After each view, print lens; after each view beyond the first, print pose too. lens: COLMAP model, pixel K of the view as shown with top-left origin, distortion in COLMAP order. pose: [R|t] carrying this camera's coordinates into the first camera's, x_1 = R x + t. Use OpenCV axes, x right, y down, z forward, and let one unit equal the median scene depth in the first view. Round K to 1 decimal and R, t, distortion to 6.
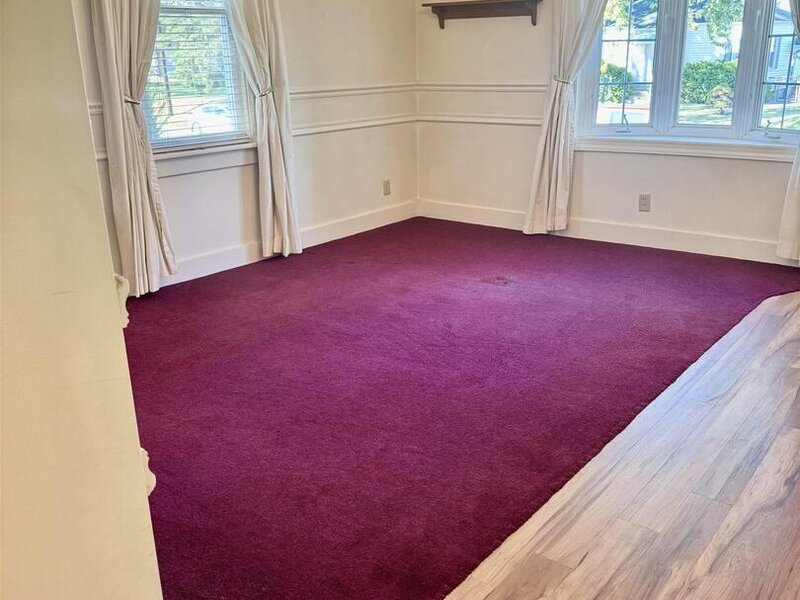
lens RADIAL K [[752.4, 0, 399.6], [0, 752.4, 302.9], [0, 0, 1]] dist [0.224892, -0.417604]
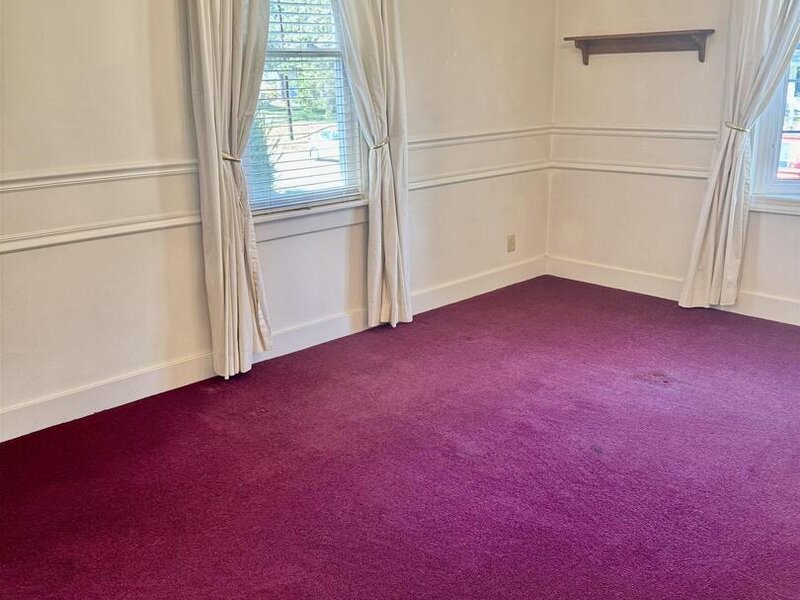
lens RADIAL K [[752.4, 0, 399.6], [0, 752.4, 302.9], [0, 0, 1]] dist [0.224892, -0.417604]
pose [[0.989491, 0.040198, -0.138897, -0.025127], [-0.043820, 0.998772, -0.023115, -0.071588], [0.137797, 0.028959, 0.990037, 0.143896]]
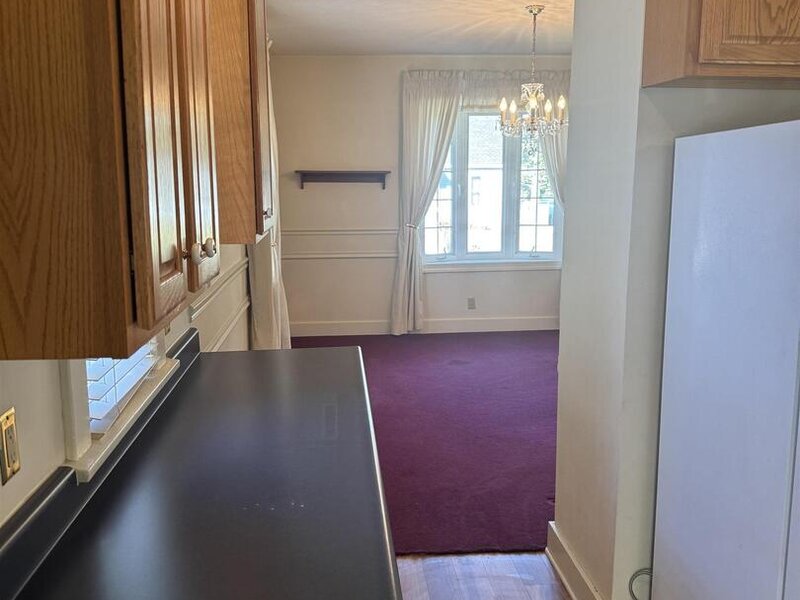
lens RADIAL K [[752.4, 0, 399.6], [0, 752.4, 302.9], [0, 0, 1]] dist [0.224892, -0.417604]
pose [[0.728115, -0.099691, 0.678167, -0.839247], [0.212576, 0.973428, -0.085138, -0.038768], [-0.651659, 0.206152, 0.729960, 0.021372]]
